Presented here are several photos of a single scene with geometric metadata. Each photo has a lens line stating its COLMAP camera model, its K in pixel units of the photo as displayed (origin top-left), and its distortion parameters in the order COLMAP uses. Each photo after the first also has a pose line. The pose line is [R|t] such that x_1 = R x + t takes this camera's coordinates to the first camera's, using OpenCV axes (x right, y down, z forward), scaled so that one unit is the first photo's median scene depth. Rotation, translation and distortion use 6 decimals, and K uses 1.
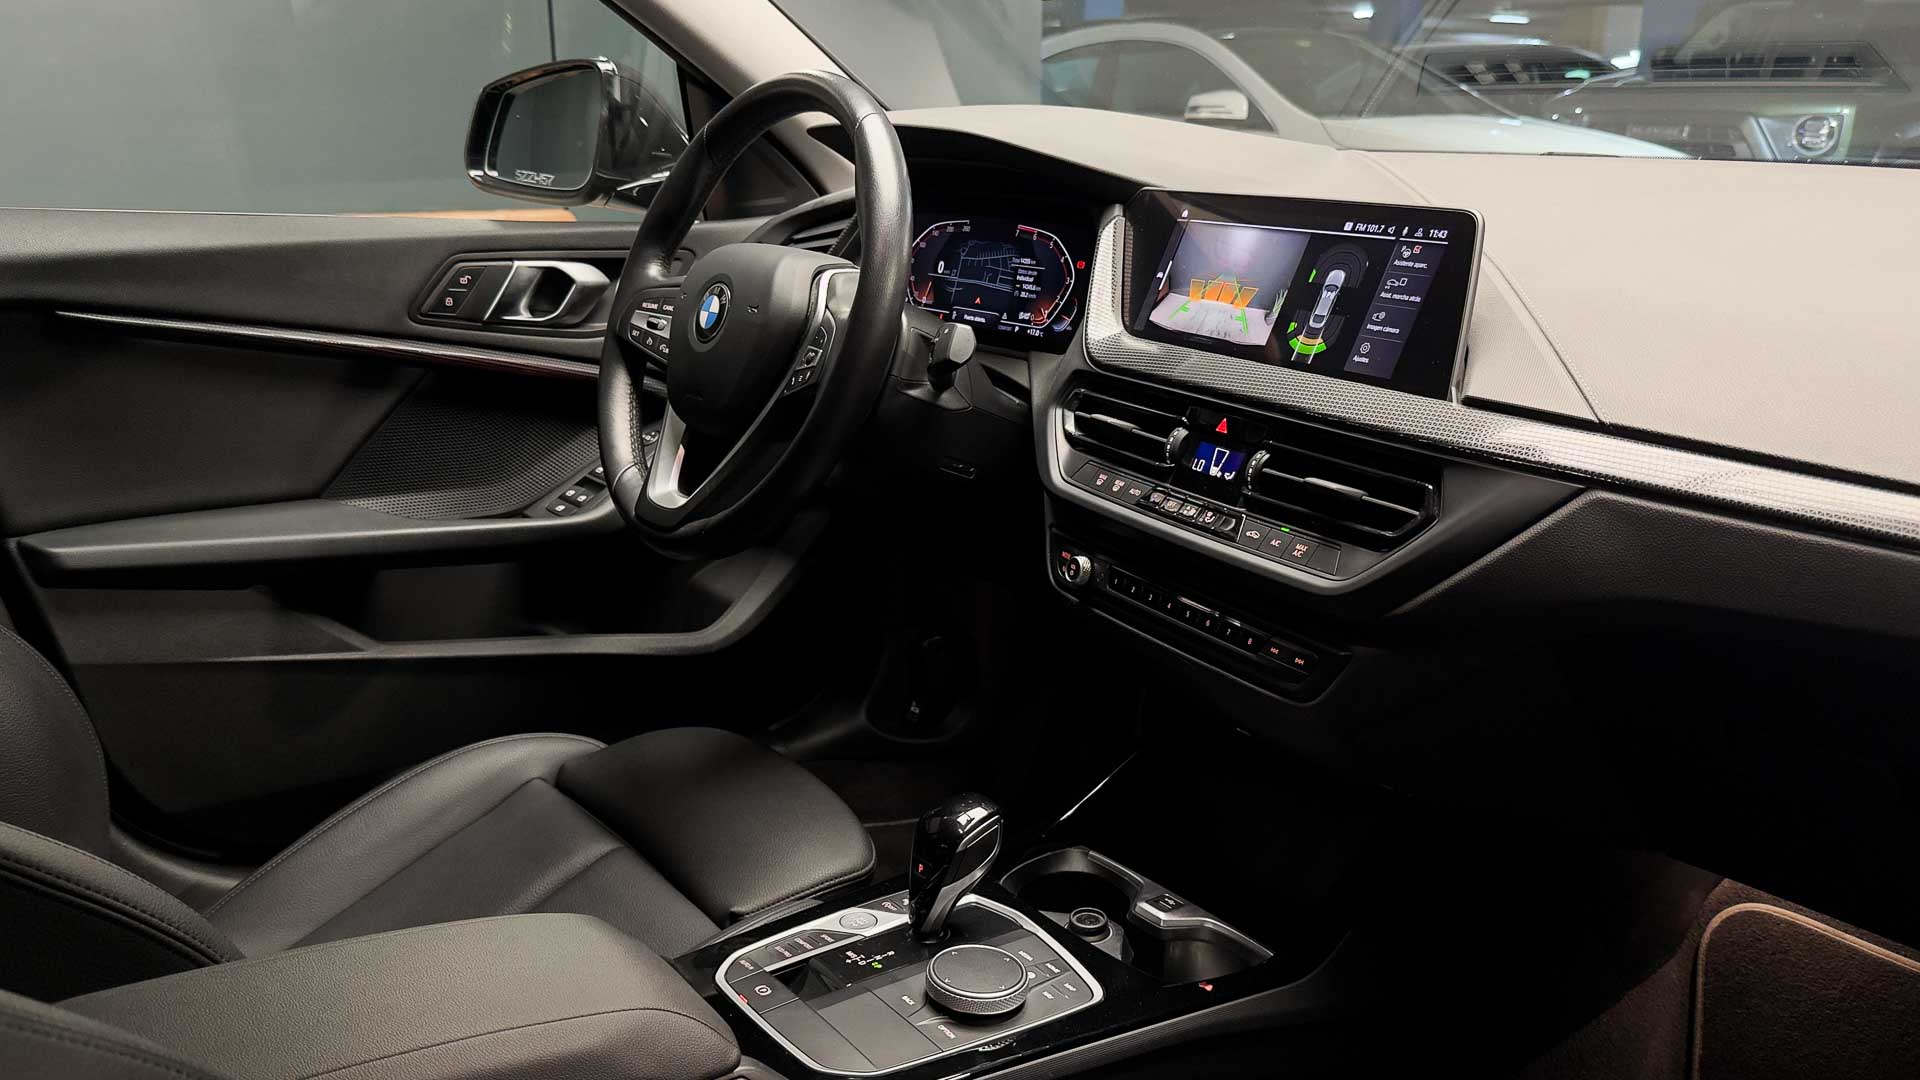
lens RADIAL K [[1426.8, 0, 959.8], [0, 1426.8, 591.2], [0, 0, 1]] dist [0.094654, -0.141373]
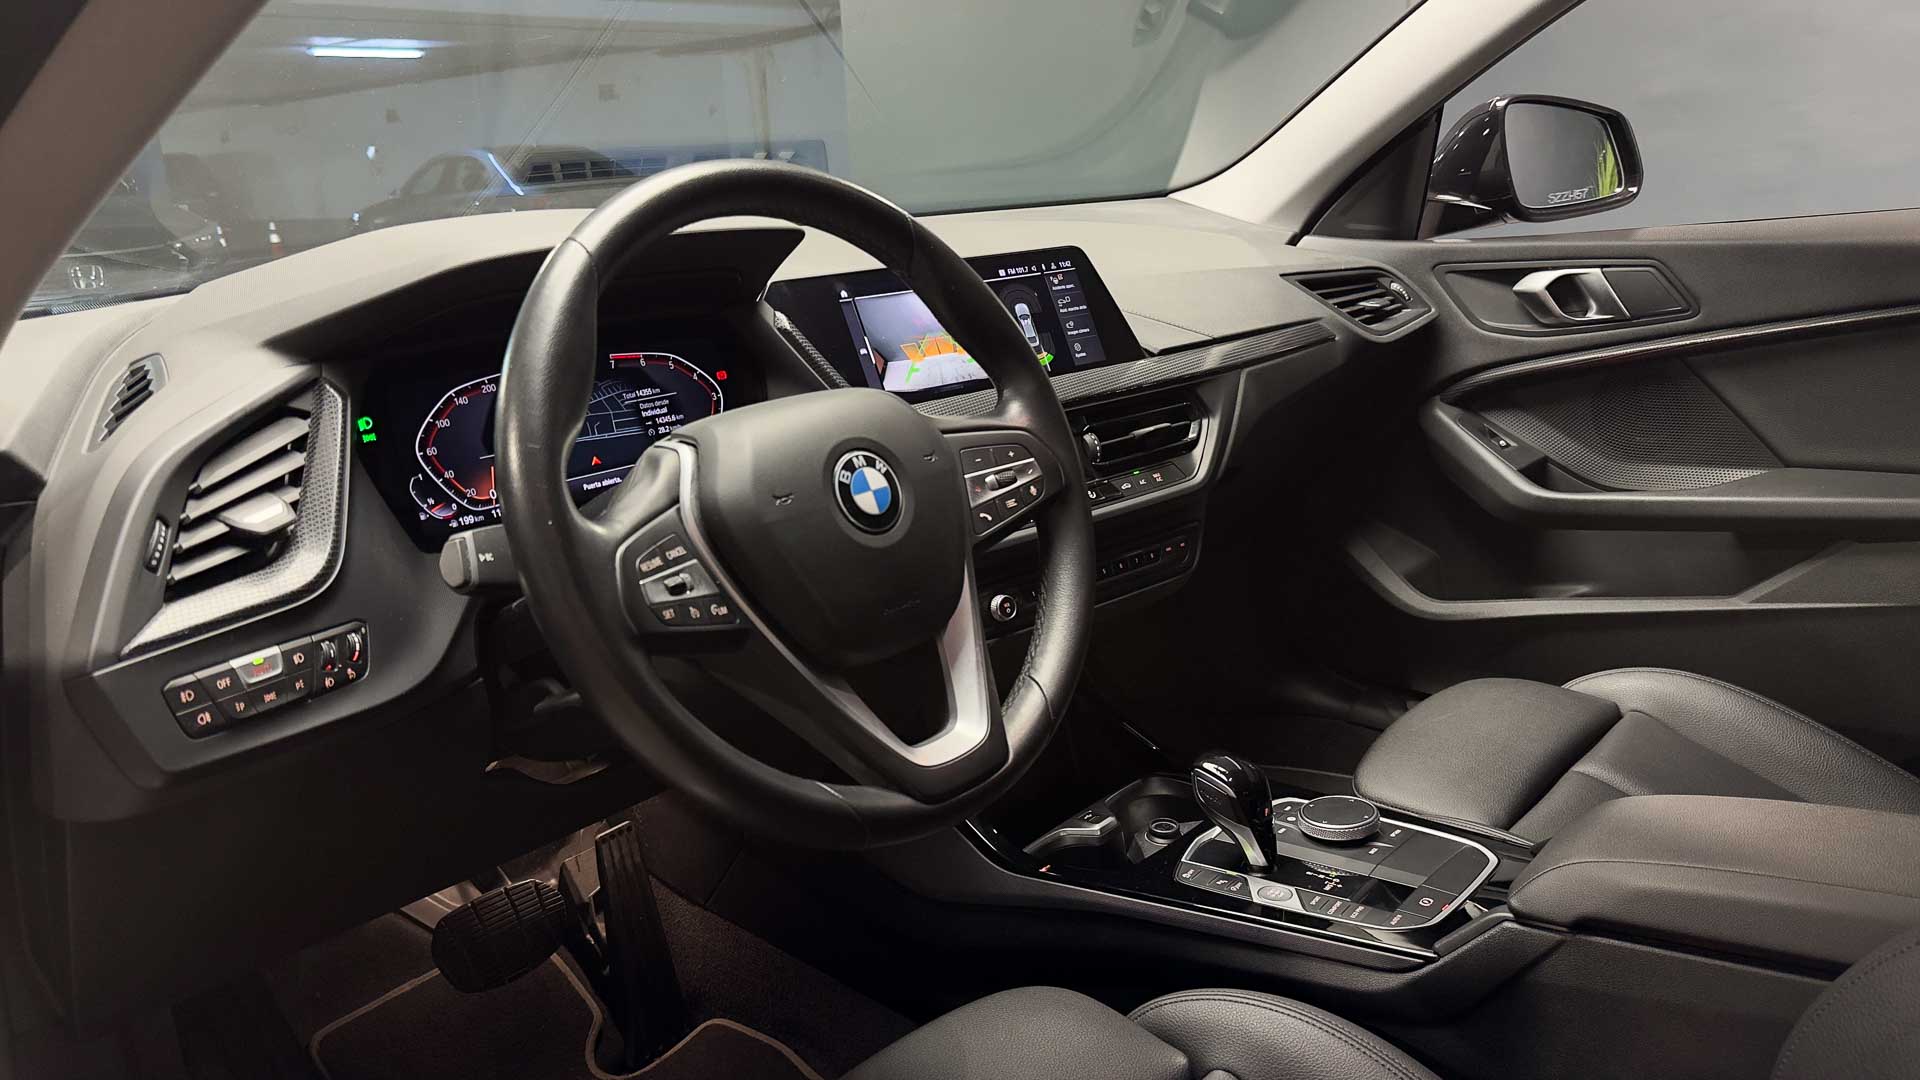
lens RADIAL K [[1426.8, 0, 967.8], [0, 1426.8, 569.6], [0, 0, 1]] dist [0.094654, -0.141373]
pose [[-0.187202, -0.268010, 0.945054, -0.870128], [0.358393, 0.877111, 0.319735, -0.372352], [-0.914609, 0.398555, -0.068144, 1.024745]]
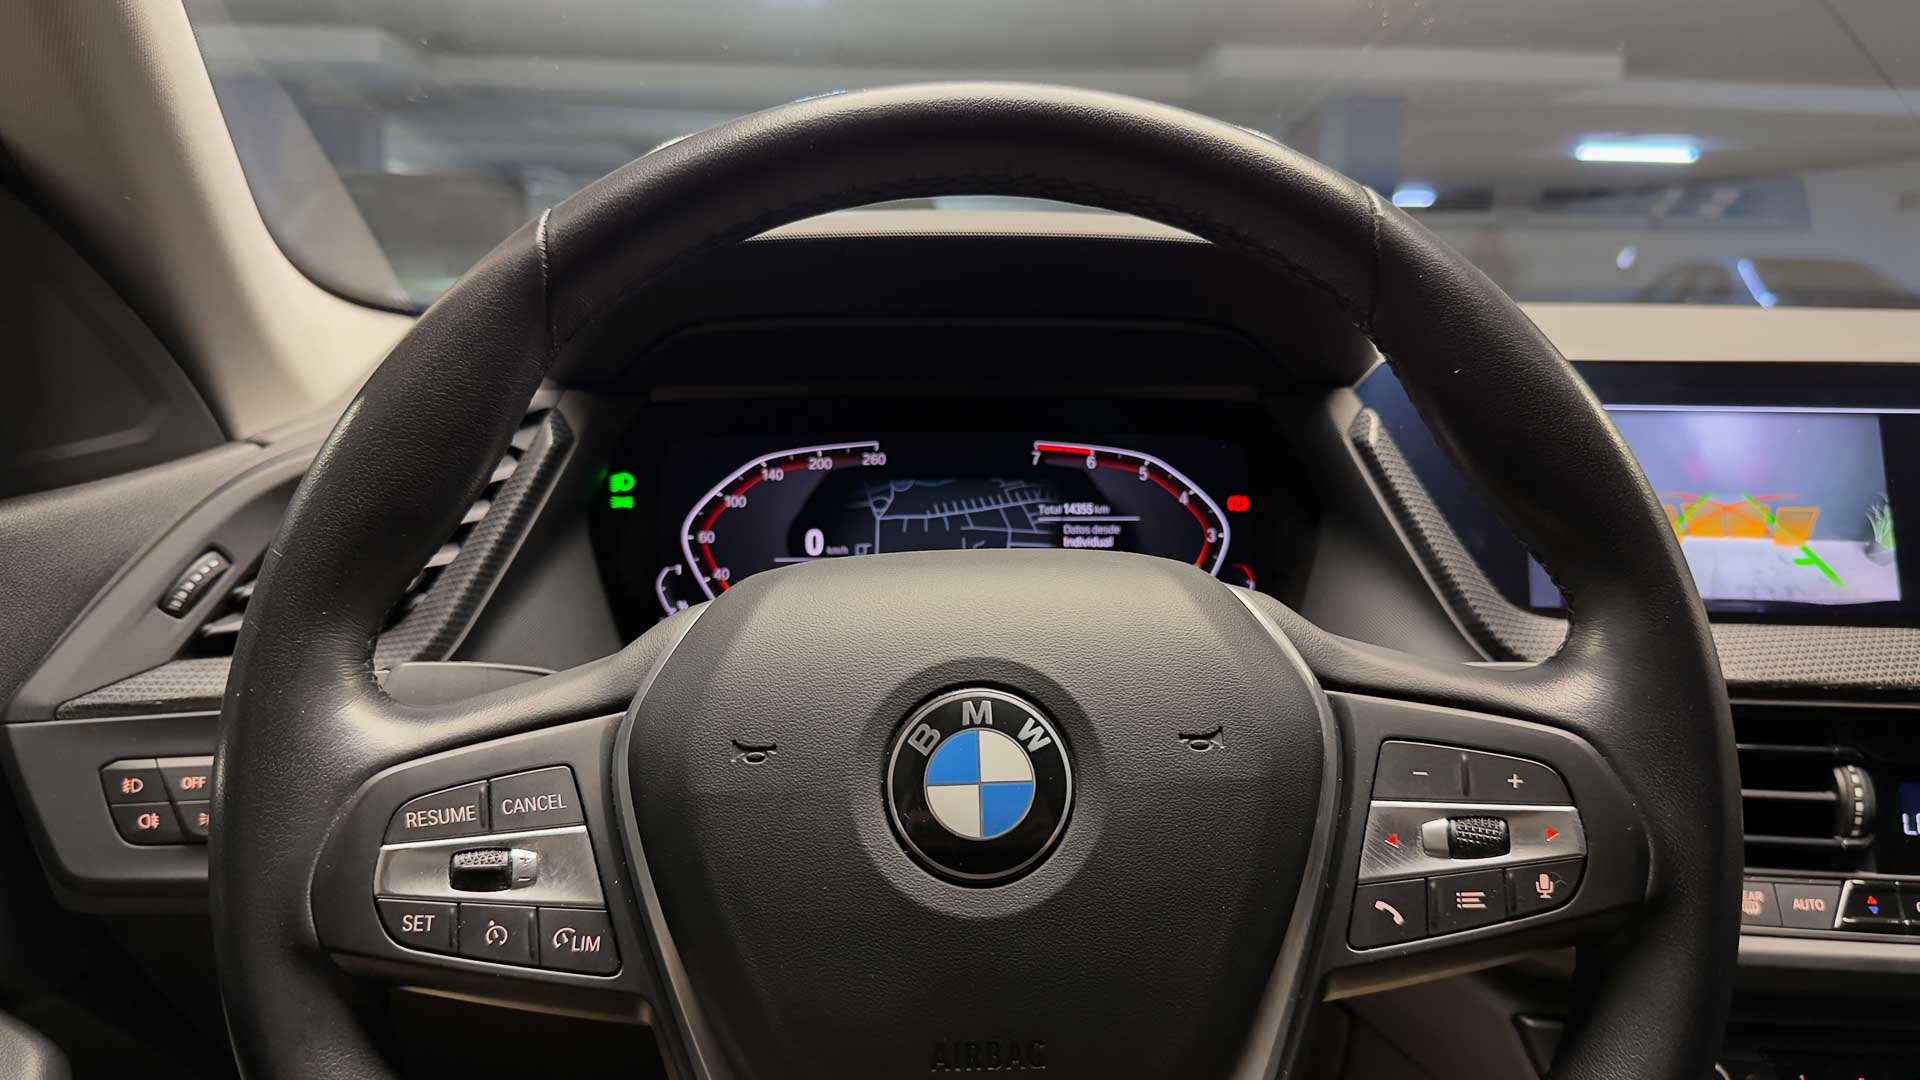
lens RADIAL K [[1426.8, 0, 978.8], [0, 1426.8, 555.0], [0, 0, 1]] dist [0.094654, -0.141373]
pose [[0.579943, -0.150951, 0.800550, -0.422960], [0.252419, 0.967618, -0.000407, -0.246694], [-0.774565, 0.202310, 0.599266, 0.803592]]
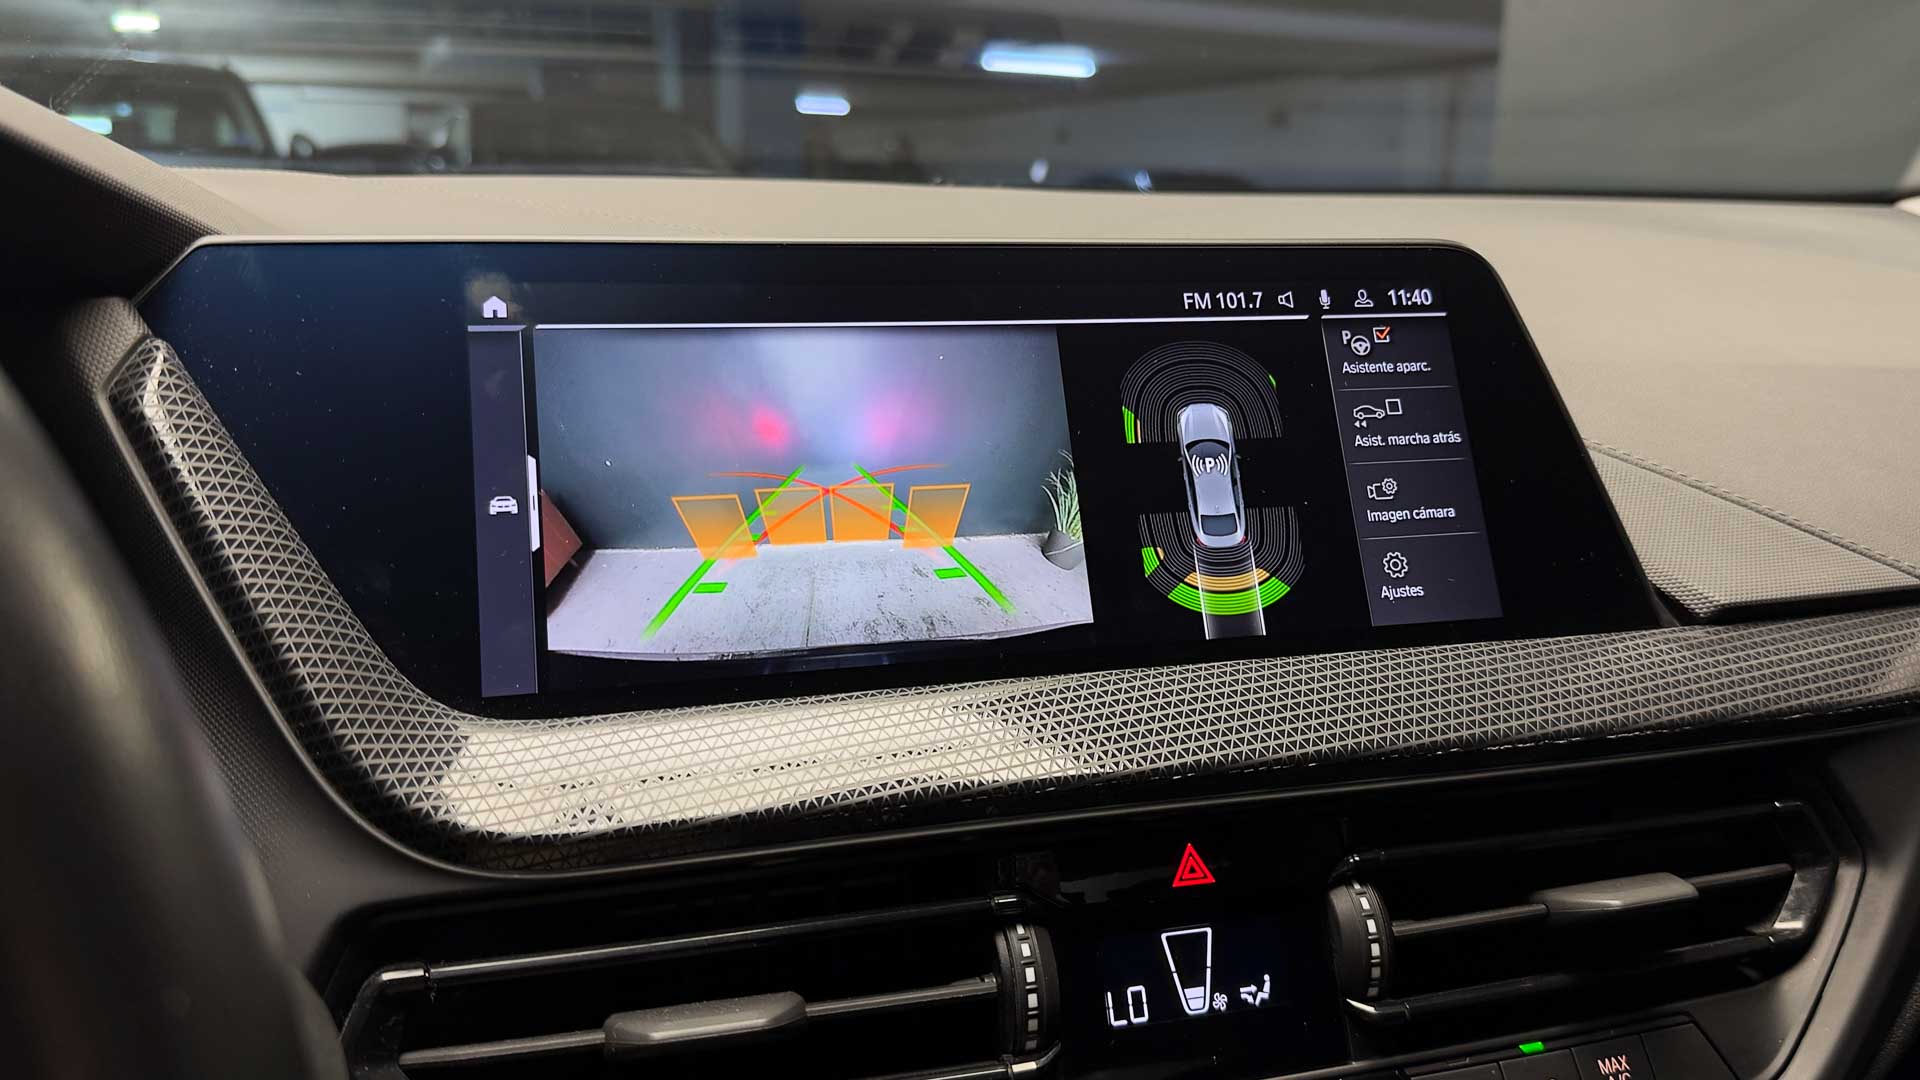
lens RADIAL K [[1543.7, 0, 1026.6], [0, 1543.7, 492.1], [0, 0, 1]] dist [0.067133, -0.131692]
pose [[0.229936, -0.175099, 0.957324, -0.144945], [0.298072, 0.949078, 0.101998, -0.215160], [-0.926435, 0.261899, 0.270419, 0.776163]]
